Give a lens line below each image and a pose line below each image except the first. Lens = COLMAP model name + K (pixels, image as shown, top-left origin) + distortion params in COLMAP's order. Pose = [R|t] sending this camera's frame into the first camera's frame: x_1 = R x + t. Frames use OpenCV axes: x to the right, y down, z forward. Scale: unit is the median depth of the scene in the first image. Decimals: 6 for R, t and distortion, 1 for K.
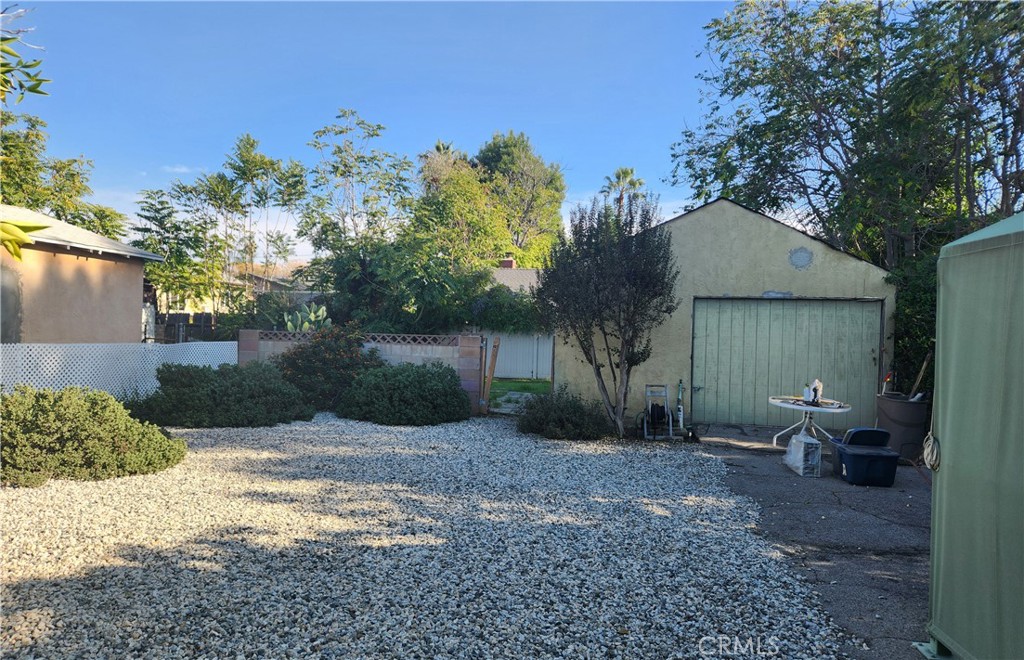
lens RADIAL K [[686.5, 0, 508.4], [0, 686.5, 323.9], [0, 0, 1]] dist [0.015117, -0.002063]
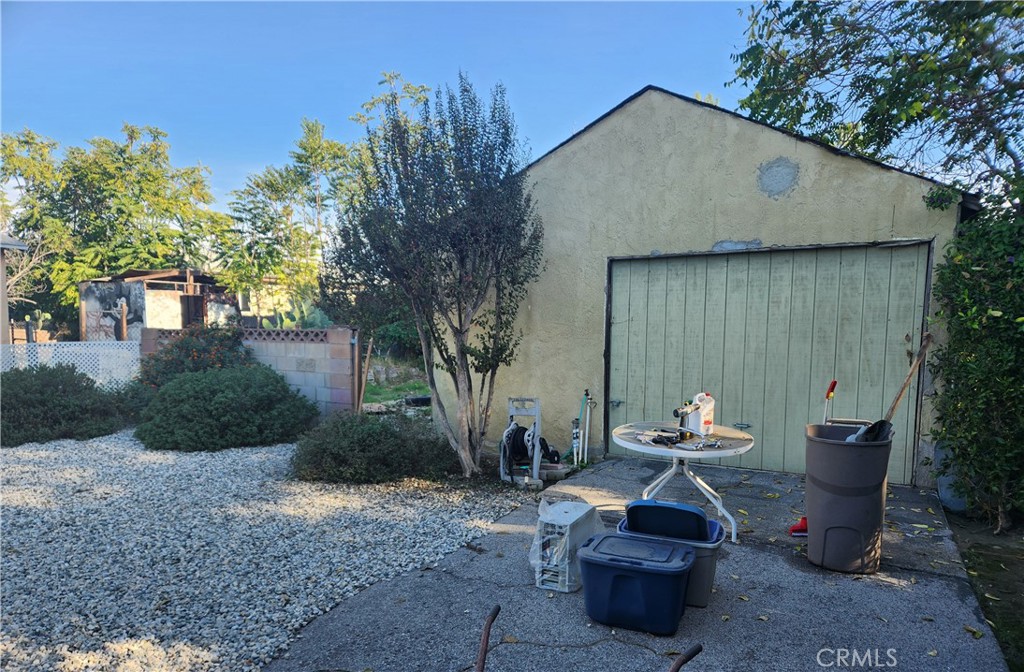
lens RADIAL K [[699.6, 0, 511.0], [0, 699.6, 385.2], [0, 0, 1]] dist [0.029663, -0.000571]
pose [[0.946934, 0.003206, -0.321411, 0.401339], [0.025014, 0.996183, 0.083632, 0.020900], [0.320452, -0.087234, 0.943240, 0.364267]]
